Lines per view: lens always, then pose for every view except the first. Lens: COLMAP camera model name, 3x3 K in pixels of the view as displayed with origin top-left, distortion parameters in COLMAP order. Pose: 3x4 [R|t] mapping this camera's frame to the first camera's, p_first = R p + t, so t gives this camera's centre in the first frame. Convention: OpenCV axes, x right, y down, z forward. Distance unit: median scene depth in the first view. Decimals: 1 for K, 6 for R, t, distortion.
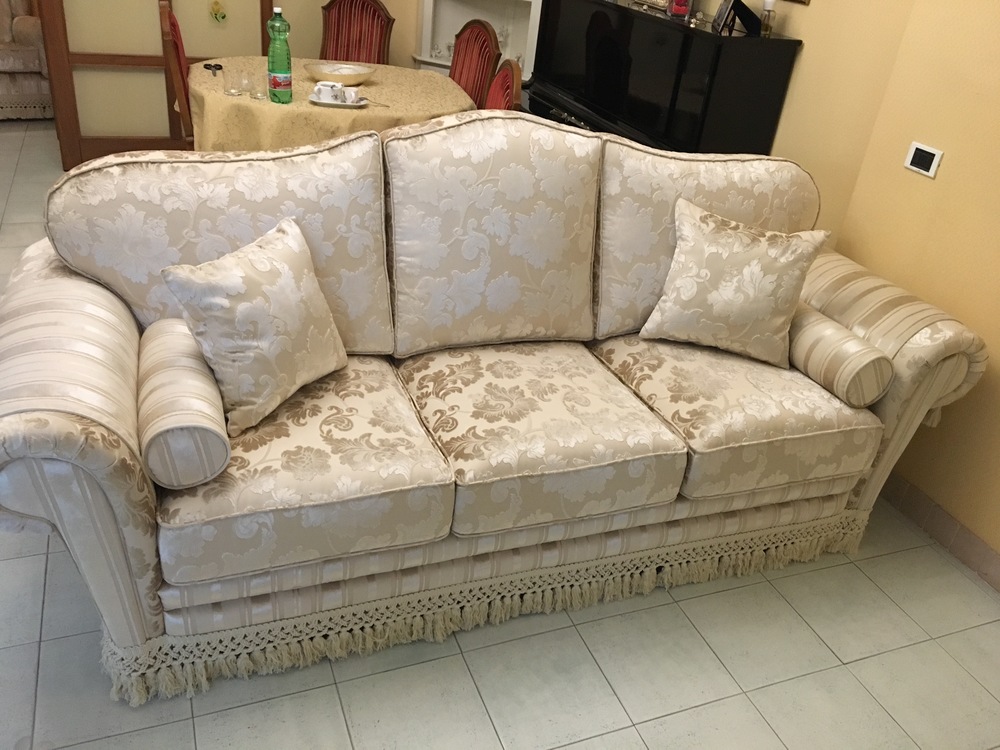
lens RADIAL K [[836.6, 0, 500.0], [0, 836.6, 375.0], [0, 0, 1]] dist [0.098637, -0.146200]
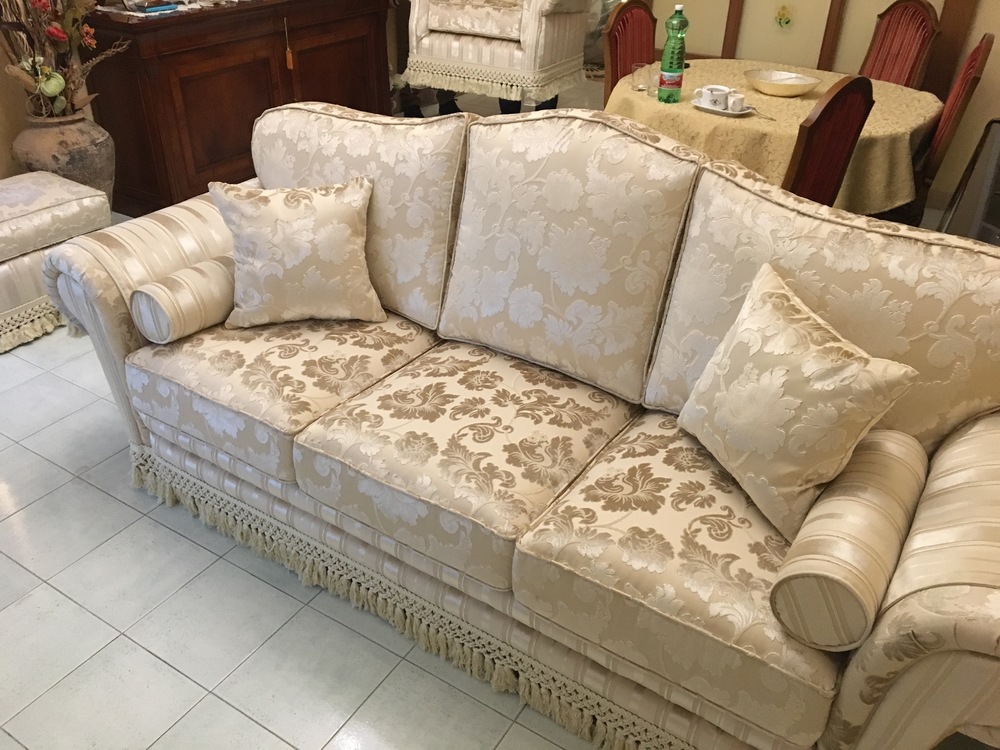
lens RADIAL K [[836.6, 0, 500.0], [0, 836.6, 375.0], [0, 0, 1]] dist [0.098637, -0.146200]
pose [[0.580069, 0.346896, -0.737009, 0.695823], [-0.361656, 0.920398, 0.148570, -0.156894], [0.729880, 0.180363, 0.659352, 0.398943]]
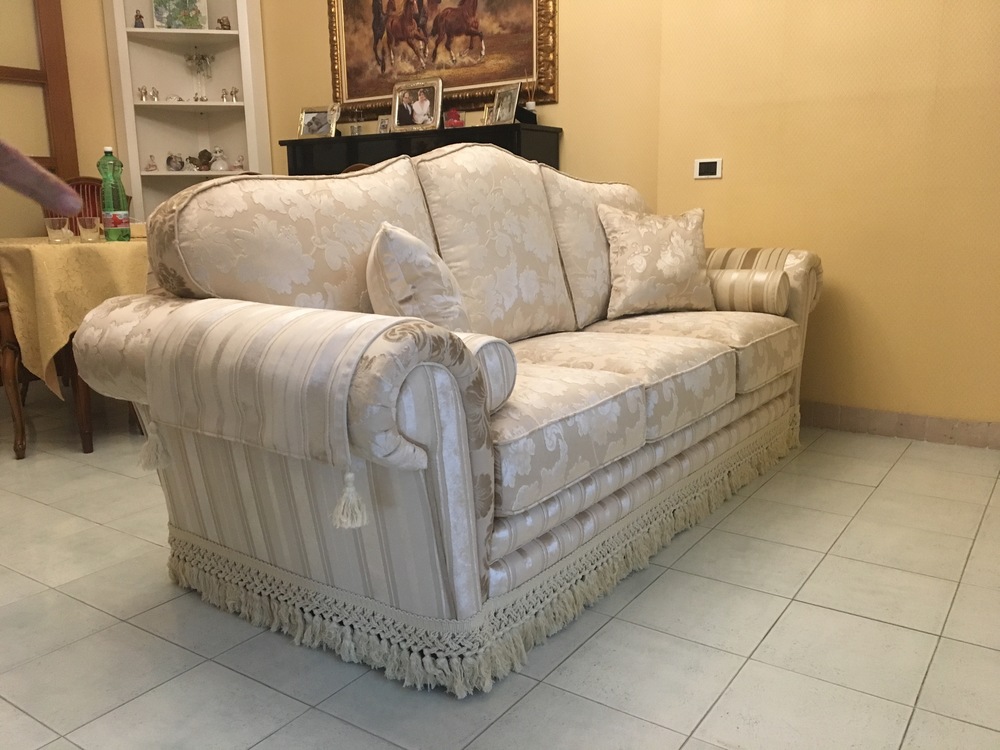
lens RADIAL K [[836.6, 0, 500.0], [0, 836.6, 375.0], [0, 0, 1]] dist [0.098637, -0.146200]
pose [[0.826939, -0.226882, 0.514486, -0.640807], [0.363994, 0.913395, -0.182255, 0.204243], [-0.428579, 0.337984, 0.837906, 0.123707]]
